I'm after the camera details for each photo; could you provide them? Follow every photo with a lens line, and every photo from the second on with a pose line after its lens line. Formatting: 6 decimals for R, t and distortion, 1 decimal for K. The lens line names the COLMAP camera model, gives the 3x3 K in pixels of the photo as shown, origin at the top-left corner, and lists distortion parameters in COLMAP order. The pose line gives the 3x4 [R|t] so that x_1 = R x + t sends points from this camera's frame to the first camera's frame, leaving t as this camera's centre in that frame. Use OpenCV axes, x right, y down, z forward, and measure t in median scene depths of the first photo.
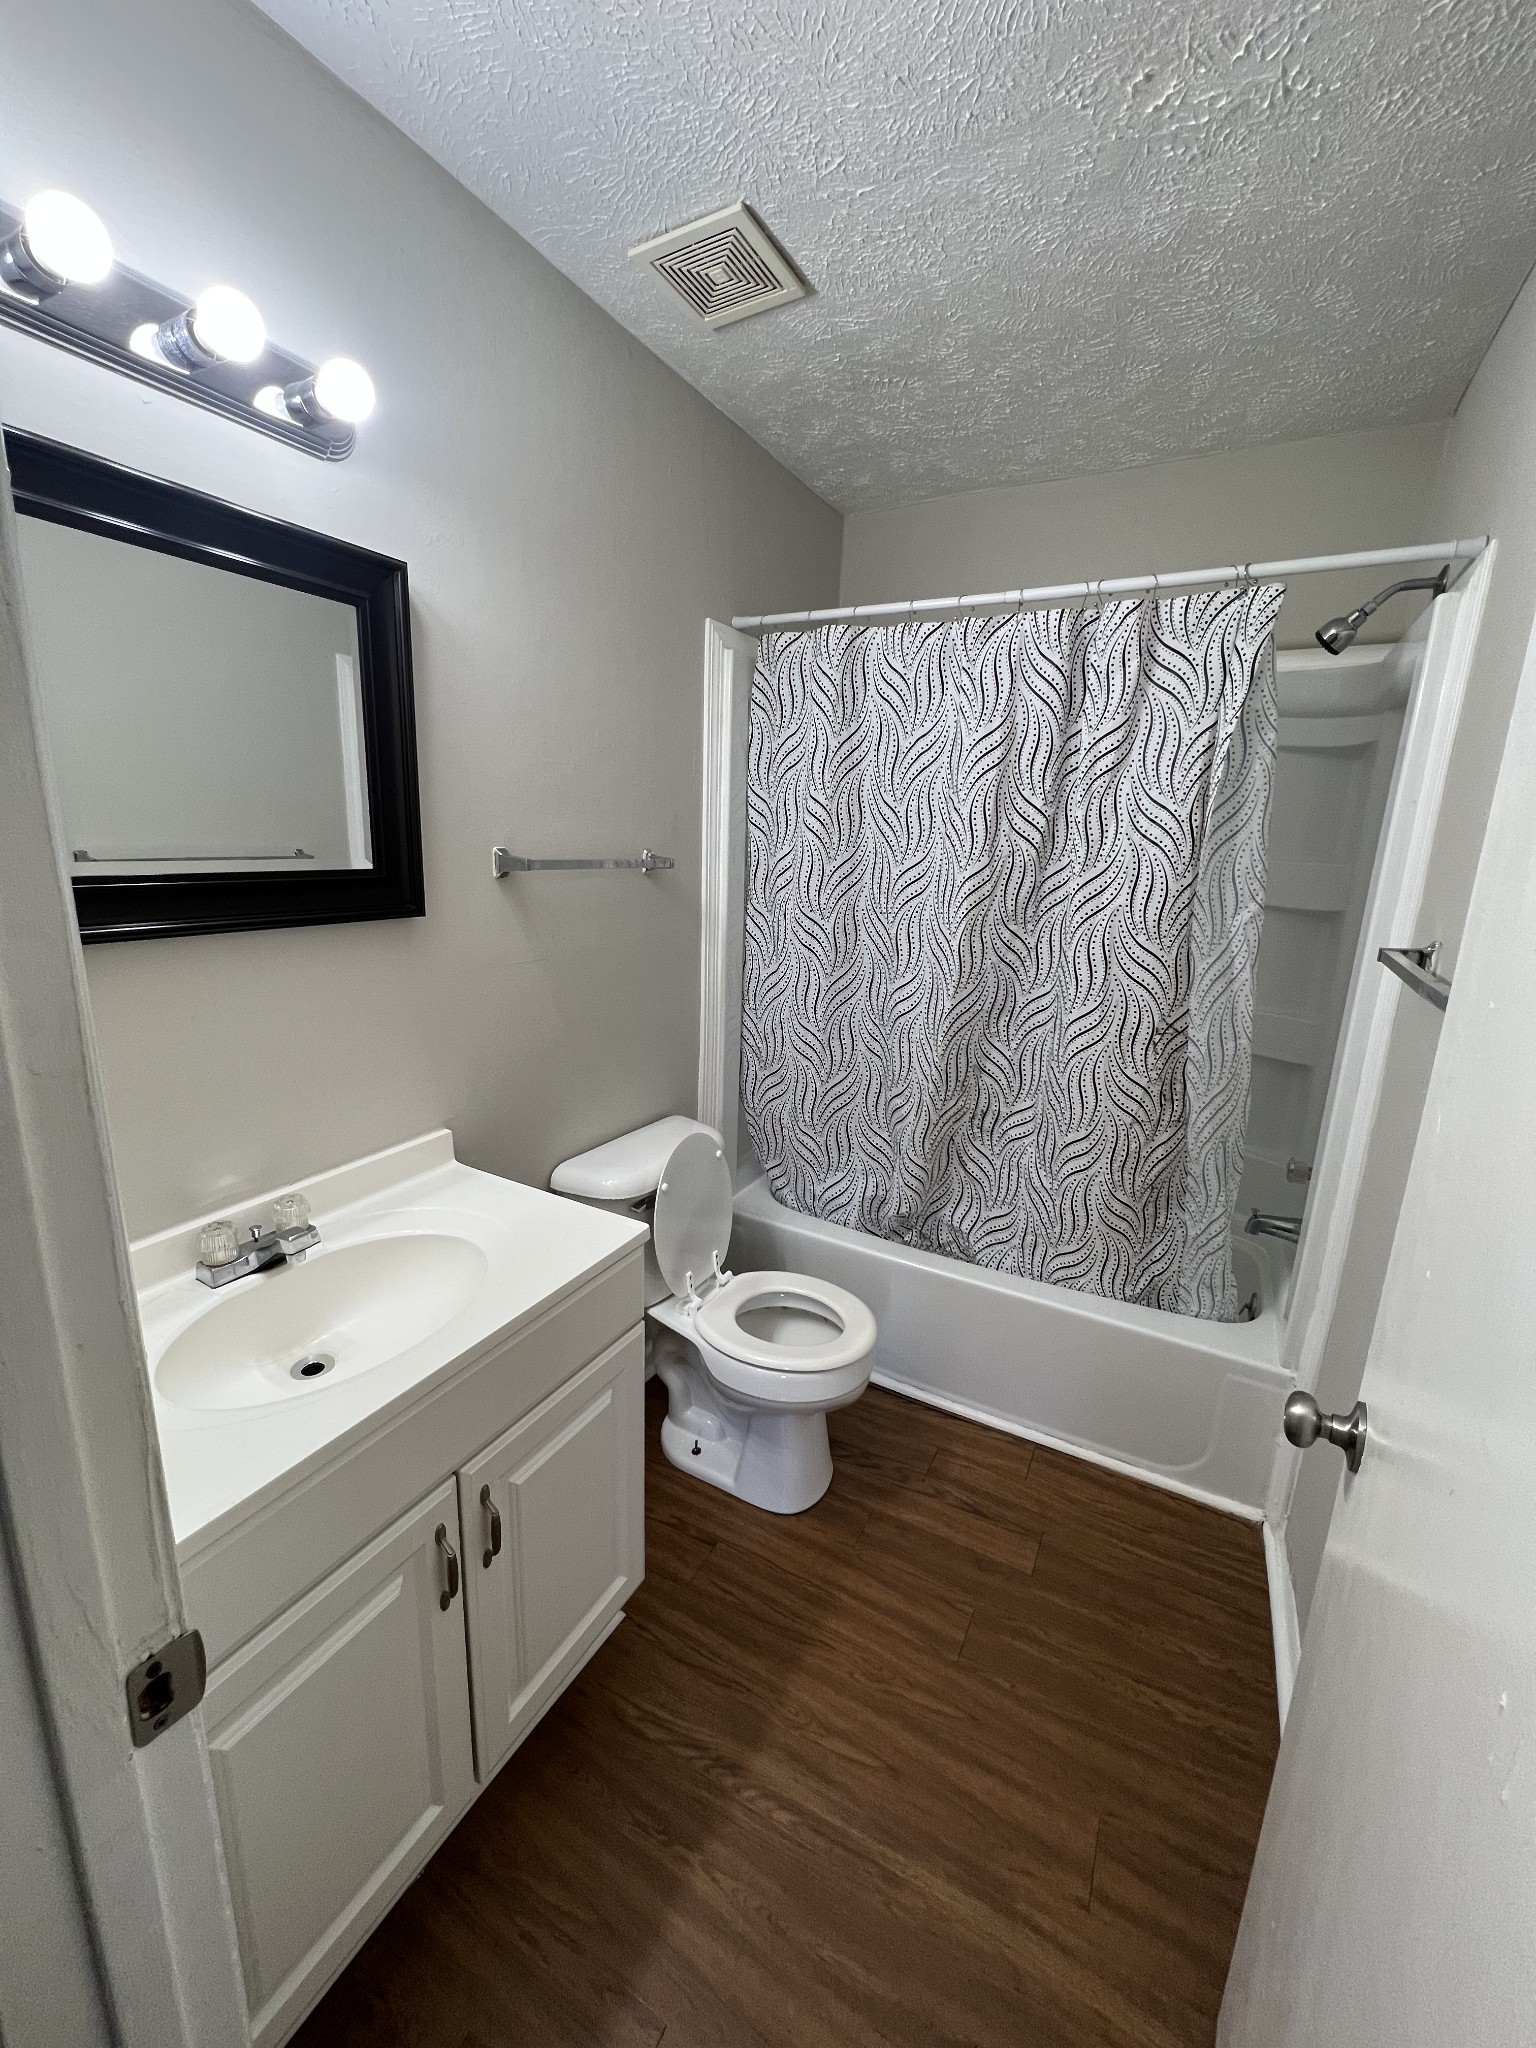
lens RADIAL K [[820.7, 0, 757.0], [0, 820.7, 1021.1], [0, 0, 1]] dist [-0.000524, -0.000532]
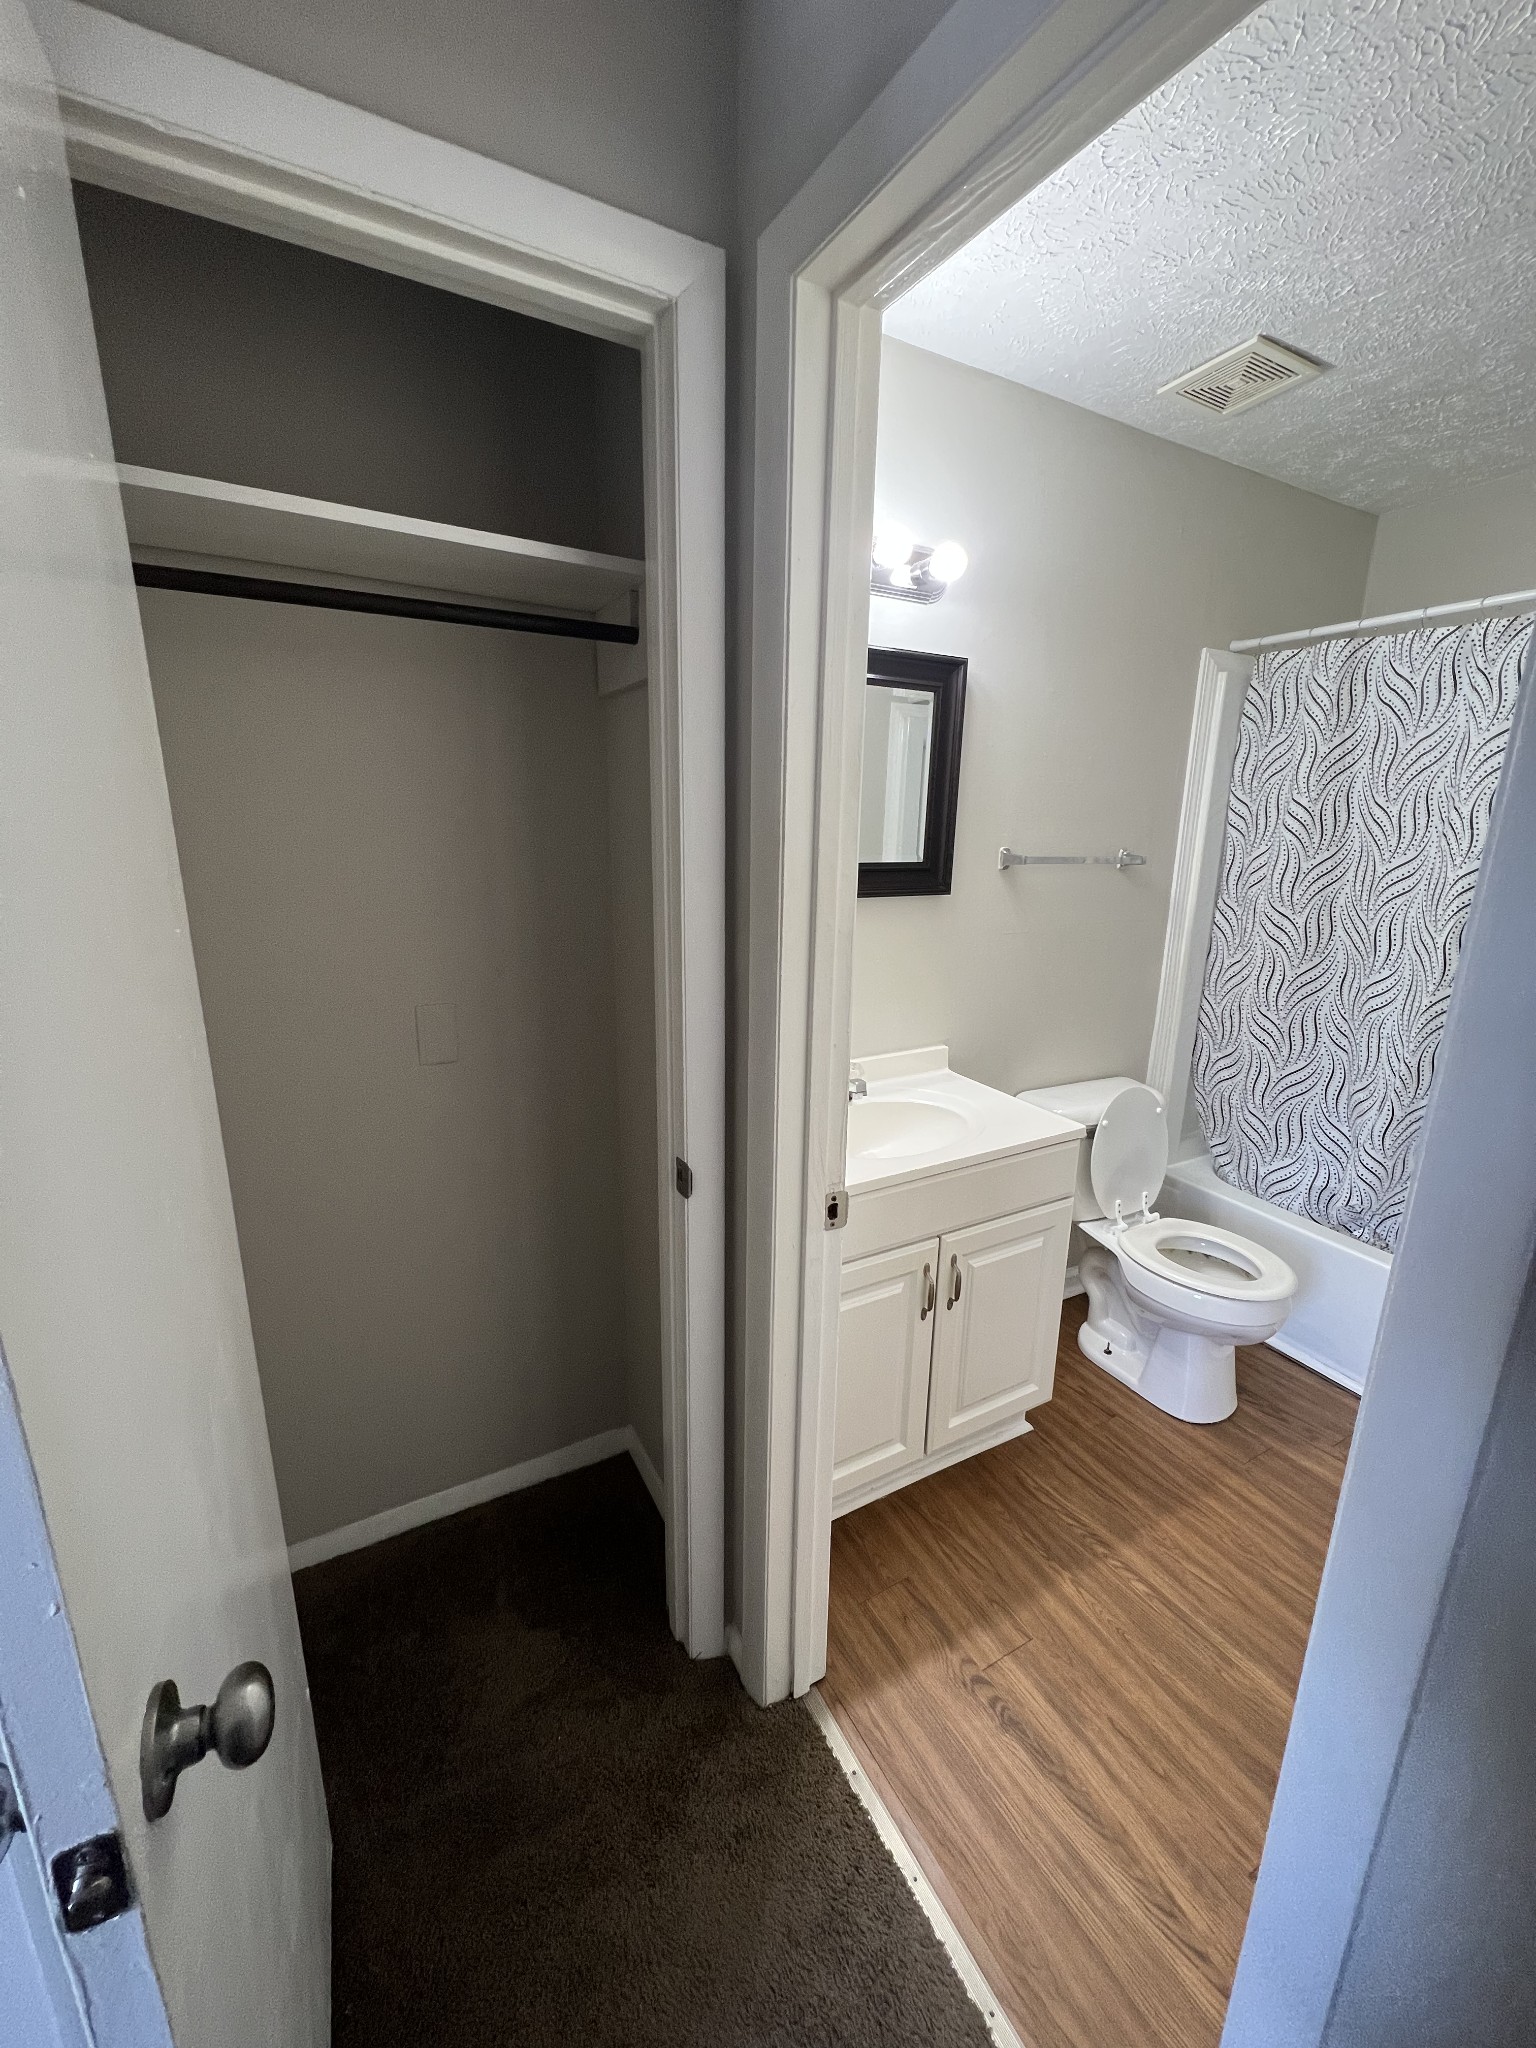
lens RADIAL K [[820.7, 0, 763.5], [0, 820.7, 1023.8], [0, 0, 1]] dist [-0.000524, -0.000532]
pose [[0.850341, 0.106491, -0.515344, 0.065568], [-0.105968, 0.993901, 0.030529, 0.066025], [0.515452, 0.028650, 0.856439, -0.299760]]
